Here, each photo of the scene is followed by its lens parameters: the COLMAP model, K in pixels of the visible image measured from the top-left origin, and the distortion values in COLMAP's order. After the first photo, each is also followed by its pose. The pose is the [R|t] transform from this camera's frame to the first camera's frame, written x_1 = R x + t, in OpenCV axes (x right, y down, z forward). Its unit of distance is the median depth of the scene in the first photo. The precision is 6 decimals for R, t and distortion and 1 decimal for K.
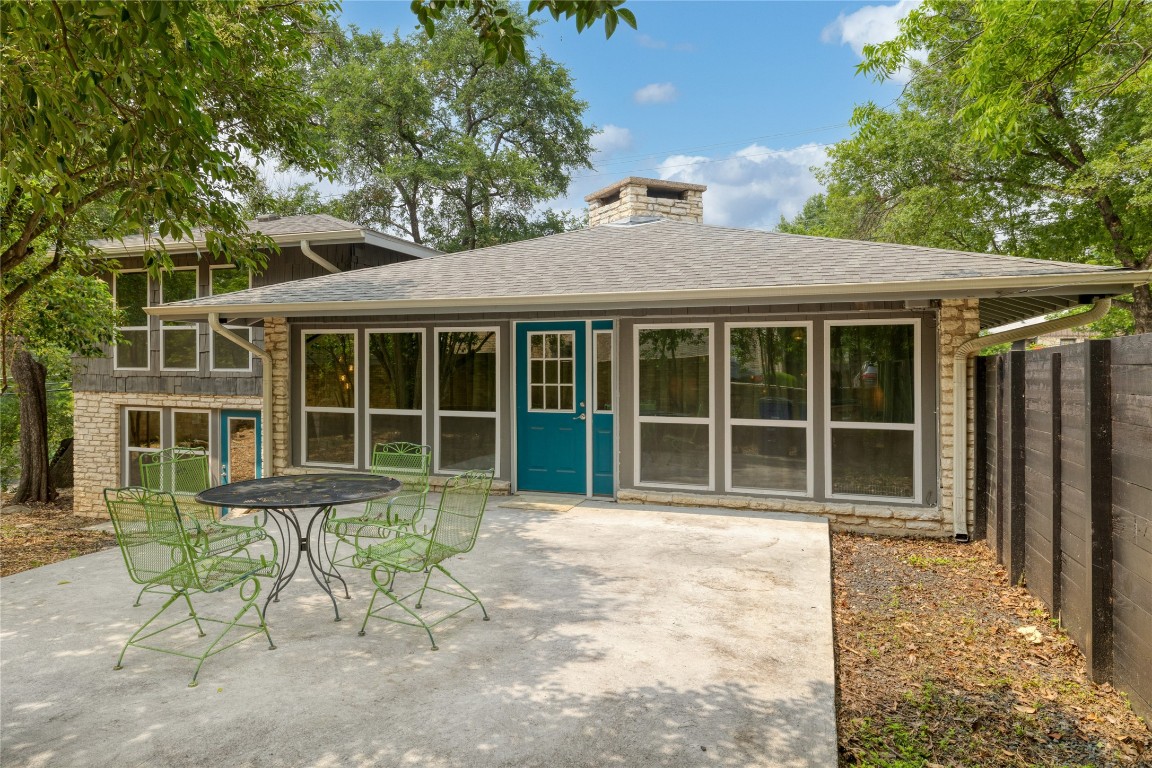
lens RADIAL K [[793.8, 0, 576.0], [0, 793.8, 384.0], [0, 0, 1]] dist [-0.002184, -0.000901]
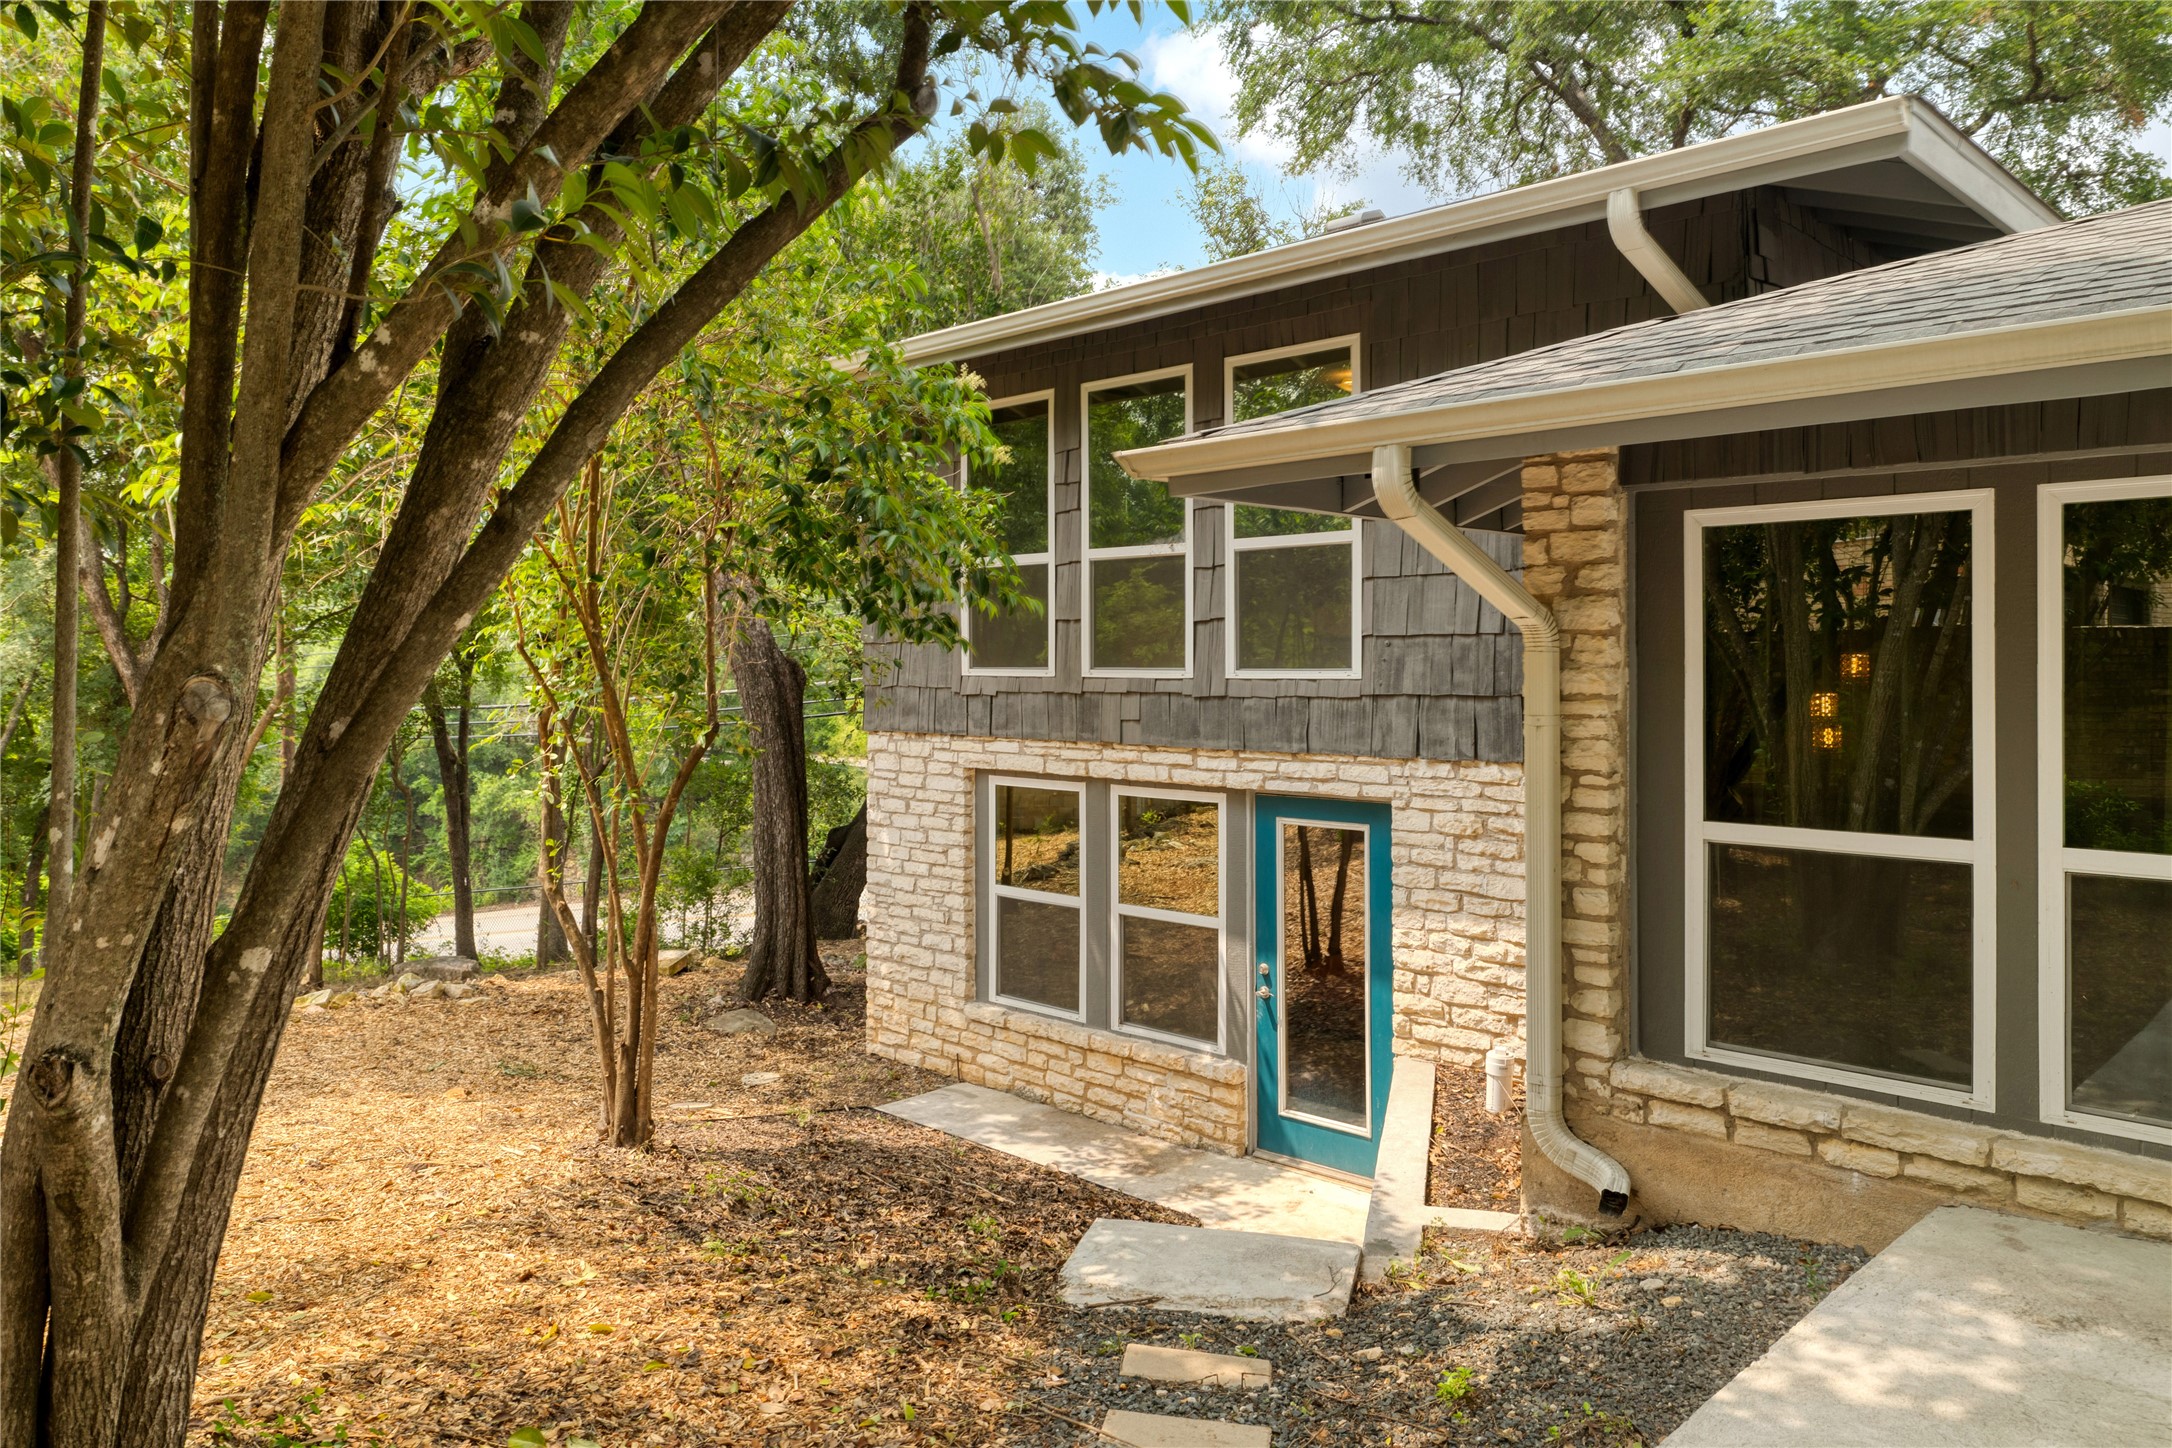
lens RADIAL K [[1529.6, 0, 1083.8], [0, 1529.6, 702.0], [0, 0, 1]] dist [-0.001714, 0.000723]
pose [[0.918768, 0.002640, -0.394789, -0.257199], [-0.001848, 0.999995, 0.002386, -0.007314], [0.394793, -0.001462, 0.918769, 0.379034]]
